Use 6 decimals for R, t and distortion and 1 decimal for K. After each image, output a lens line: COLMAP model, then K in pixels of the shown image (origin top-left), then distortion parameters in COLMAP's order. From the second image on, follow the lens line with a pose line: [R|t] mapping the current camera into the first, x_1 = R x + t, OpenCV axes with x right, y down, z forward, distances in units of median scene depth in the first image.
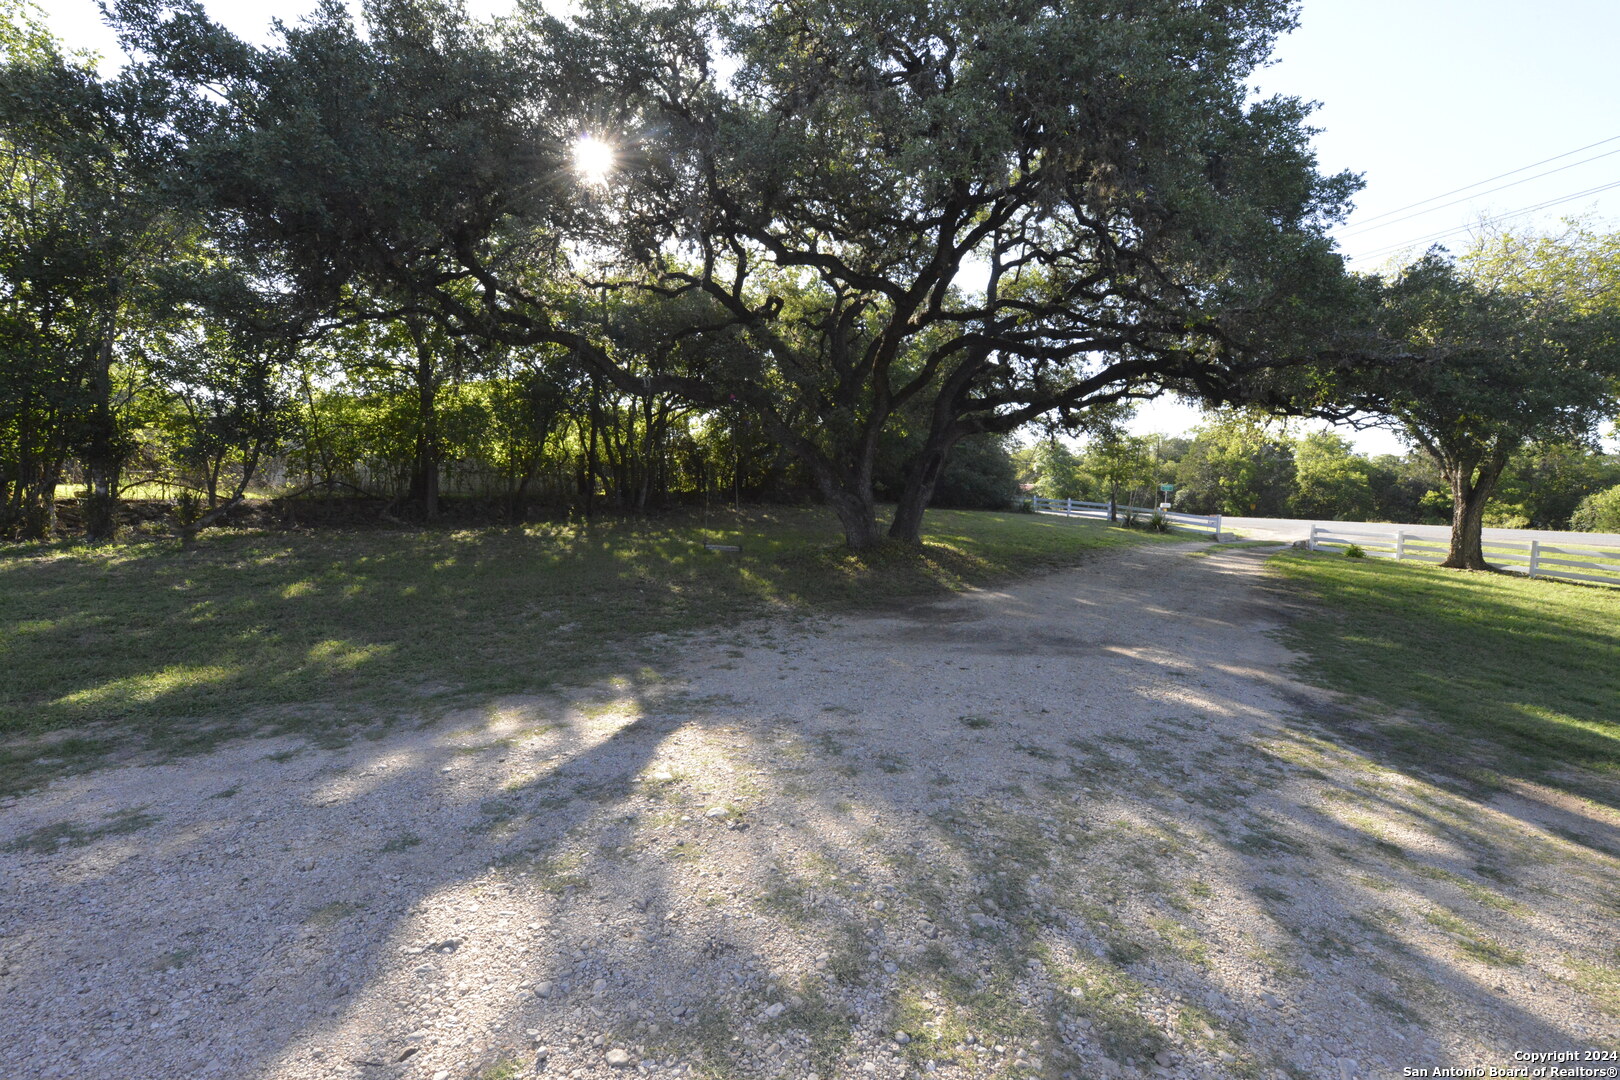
lens RADIAL K [[637.7, 0, 810.3], [0, 637.7, 533.2], [0, 0, 1]] dist [-0.009177, -0.000473]
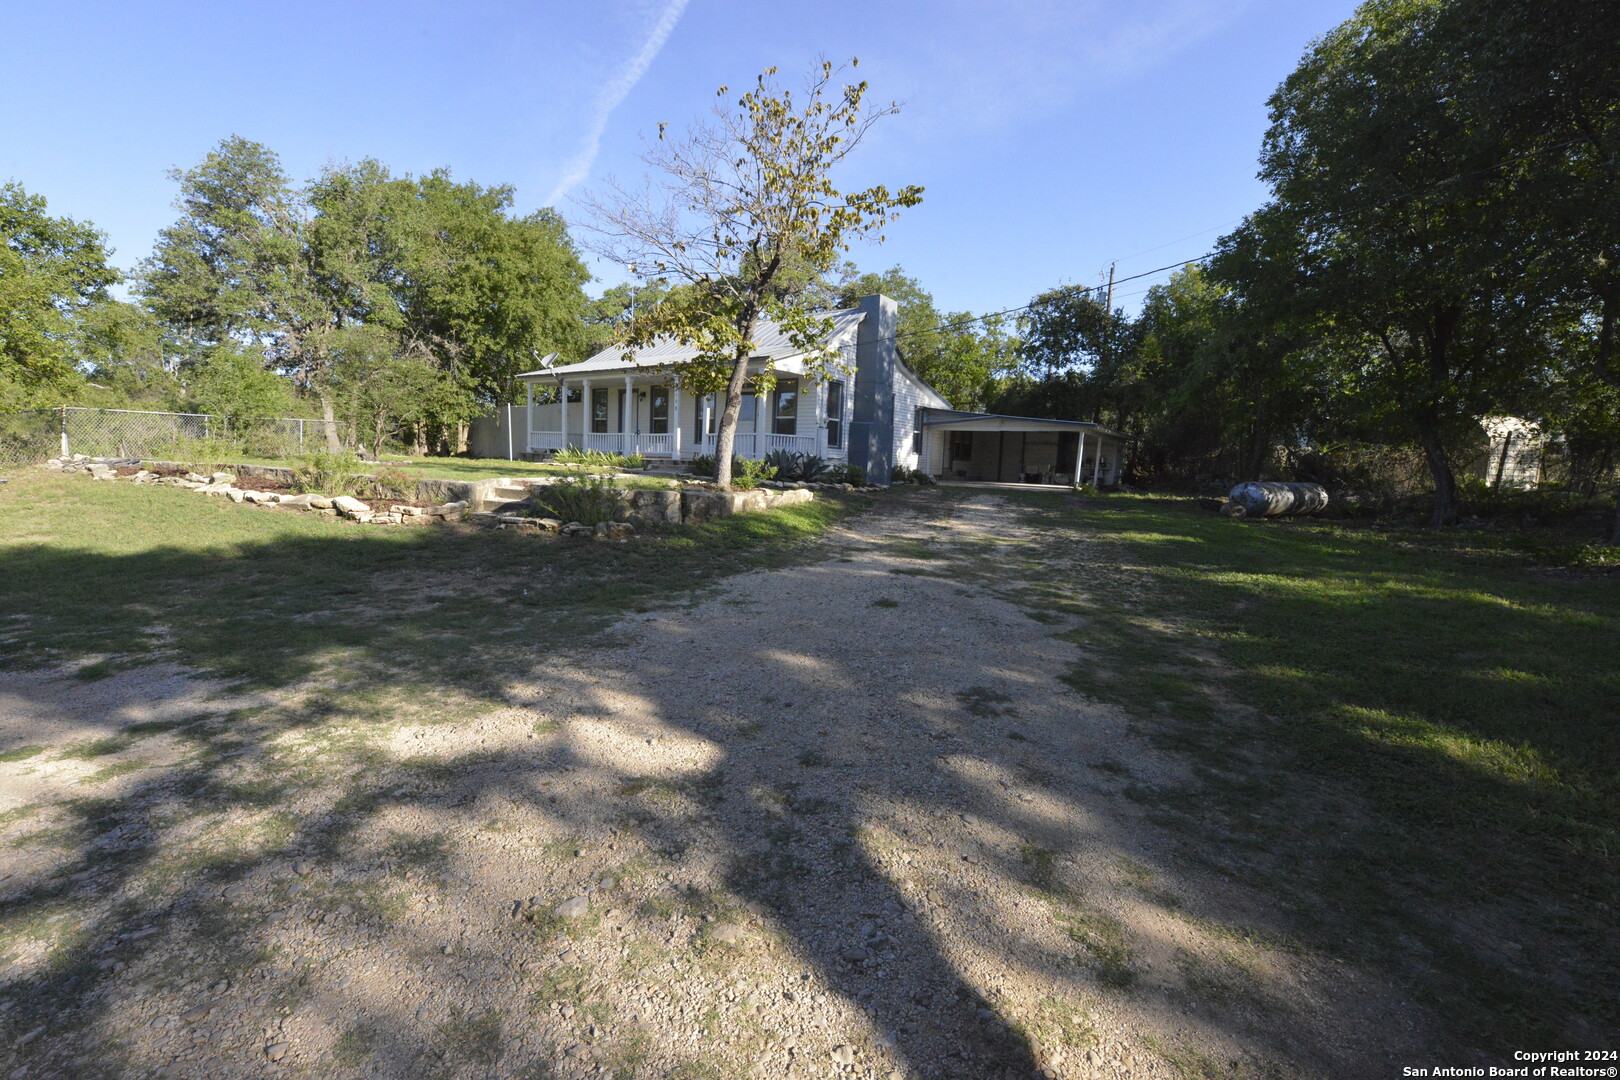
lens RADIAL K [[637.7, 0, 810.3], [0, 637.7, 533.2], [0, 0, 1]] dist [-0.009177, -0.000473]
pose [[-0.759411, 0.026560, -0.650069, 0.085814], [-0.100679, 0.982333, 0.157749, -0.082444], [0.642774, 0.185245, -0.743321, 1.398366]]
